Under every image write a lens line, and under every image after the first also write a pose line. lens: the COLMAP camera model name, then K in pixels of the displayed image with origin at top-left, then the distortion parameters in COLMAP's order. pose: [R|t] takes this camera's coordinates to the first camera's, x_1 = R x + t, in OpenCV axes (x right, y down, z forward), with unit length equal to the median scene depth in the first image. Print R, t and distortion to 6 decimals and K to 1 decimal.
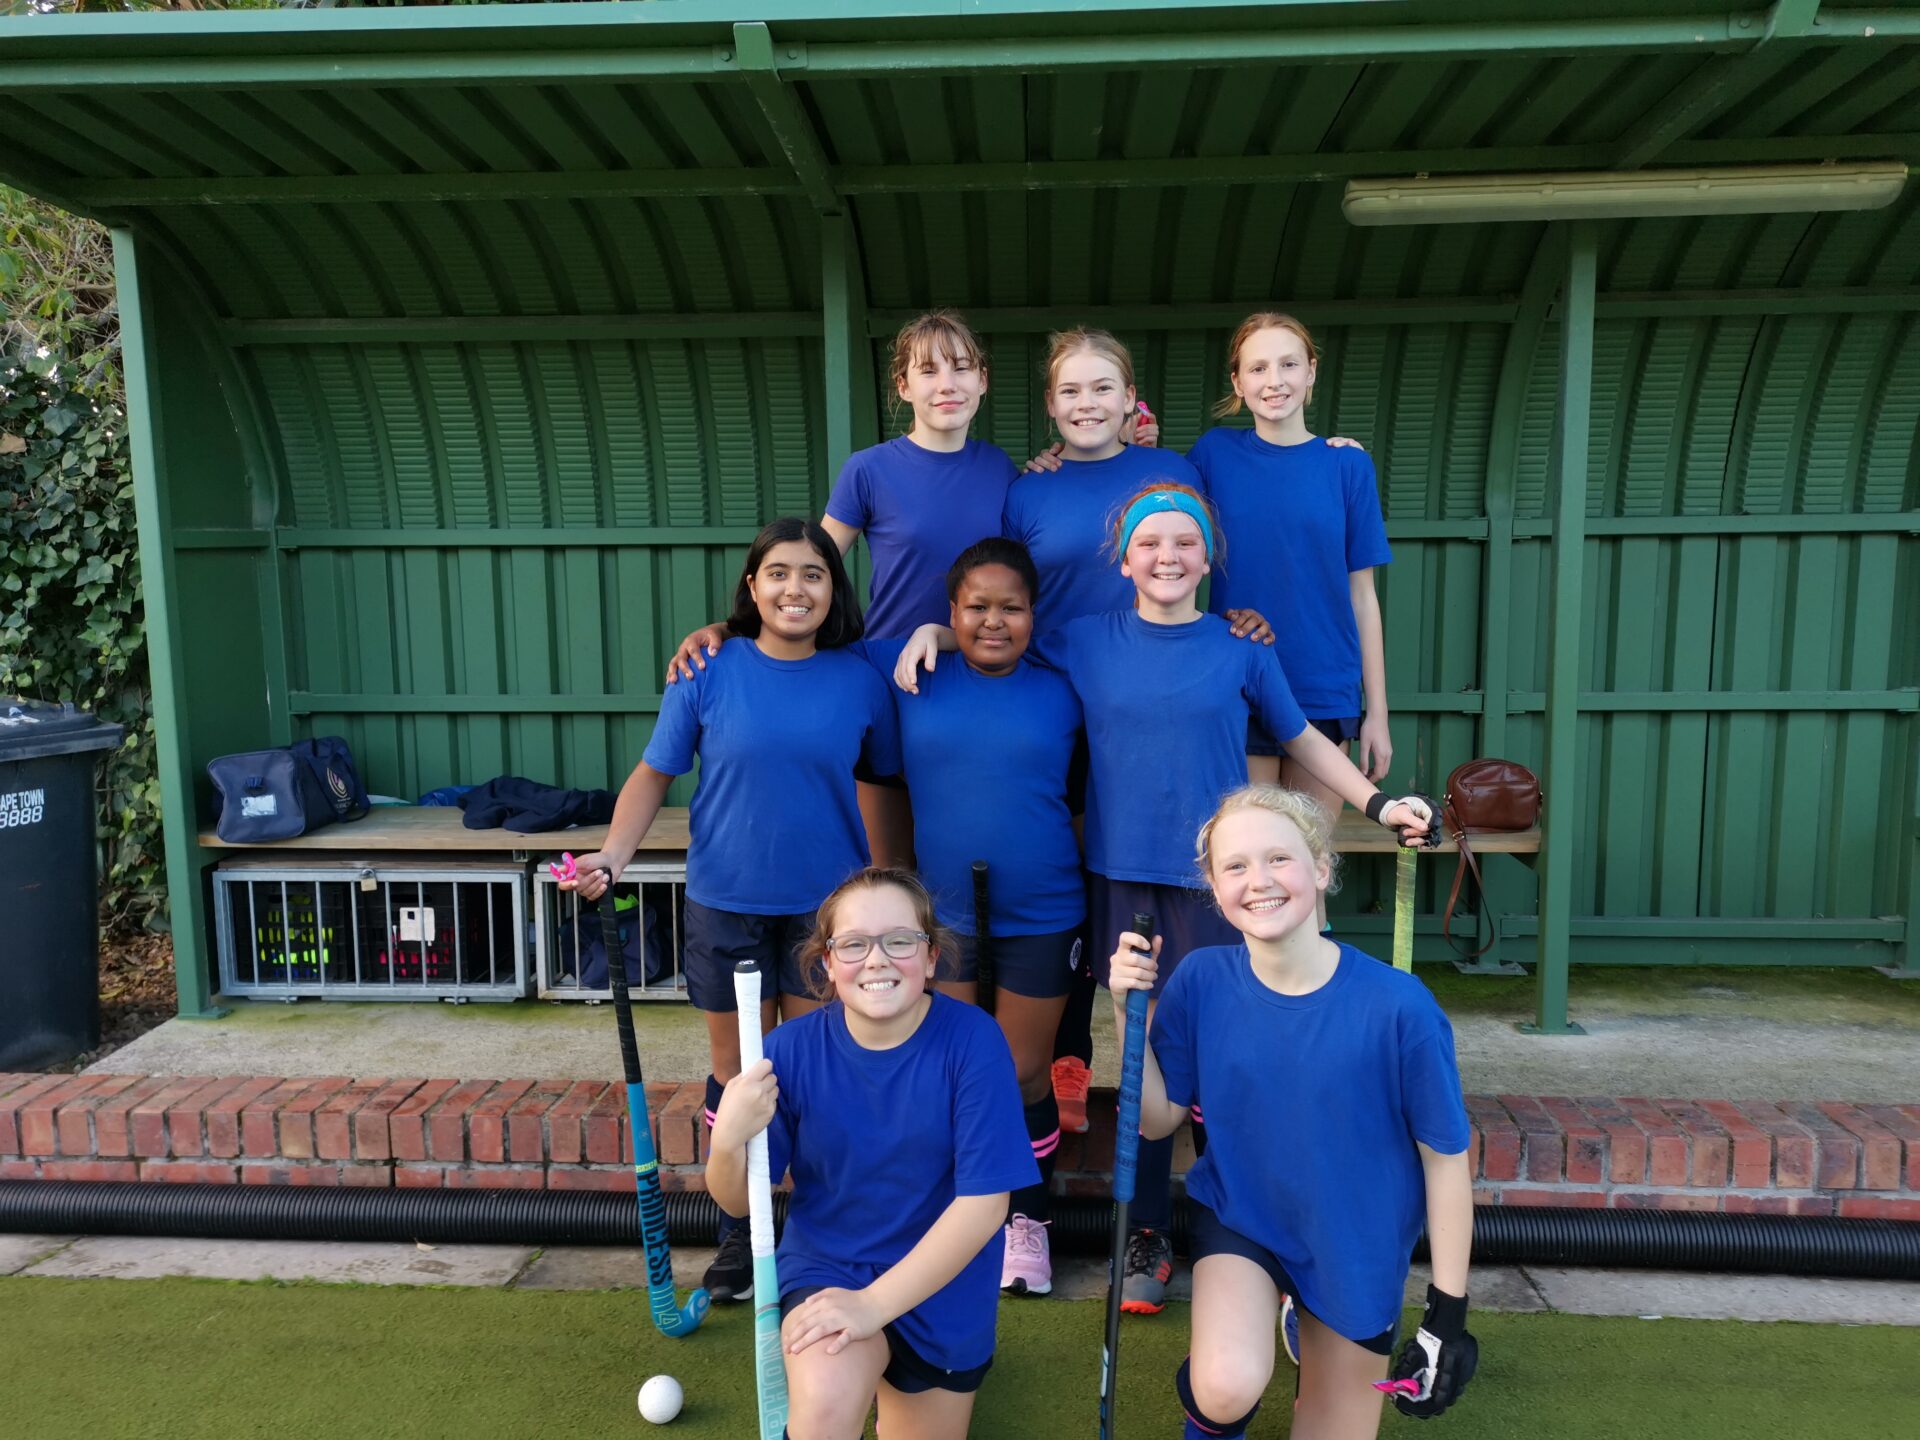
lens RADIAL K [[1496.6, 0, 919.7], [0, 1496.6, 700.1], [0, 0, 1]] dist [0.057460, -0.027853]
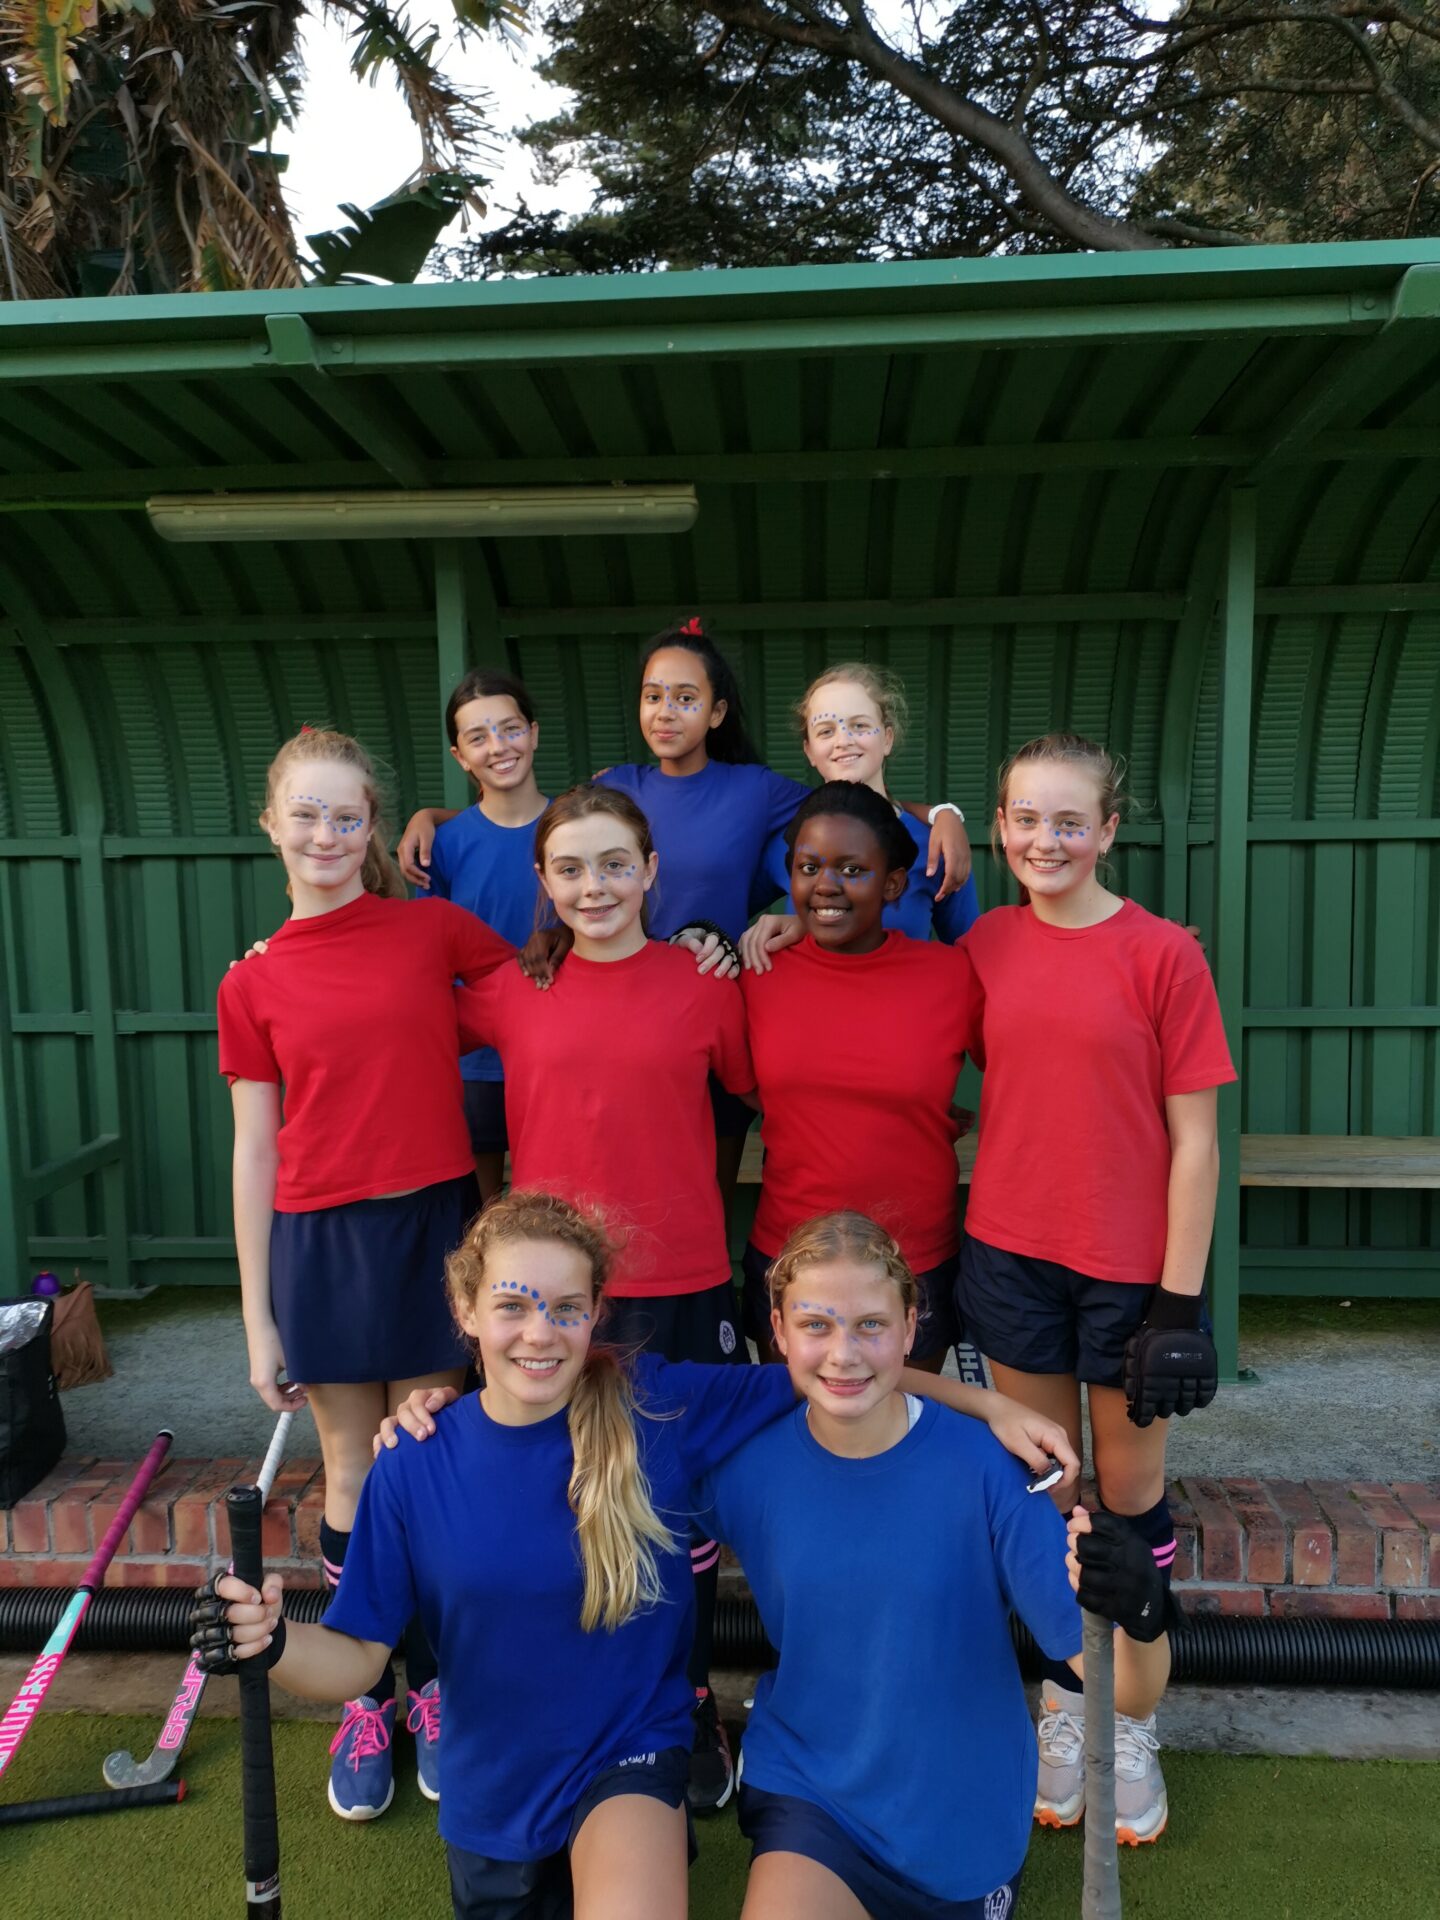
lens RADIAL K [[1585.7, 0, 723.2], [0, 1585.7, 965.0], [0, 0, 1]] dist [0.086346, -0.009683]
pose [[0.999634, -0.001530, -0.027028, 0.162051], [0.000676, 0.999501, -0.031571, -0.000405], [0.027063, 0.031542, 0.999136, -0.009494]]
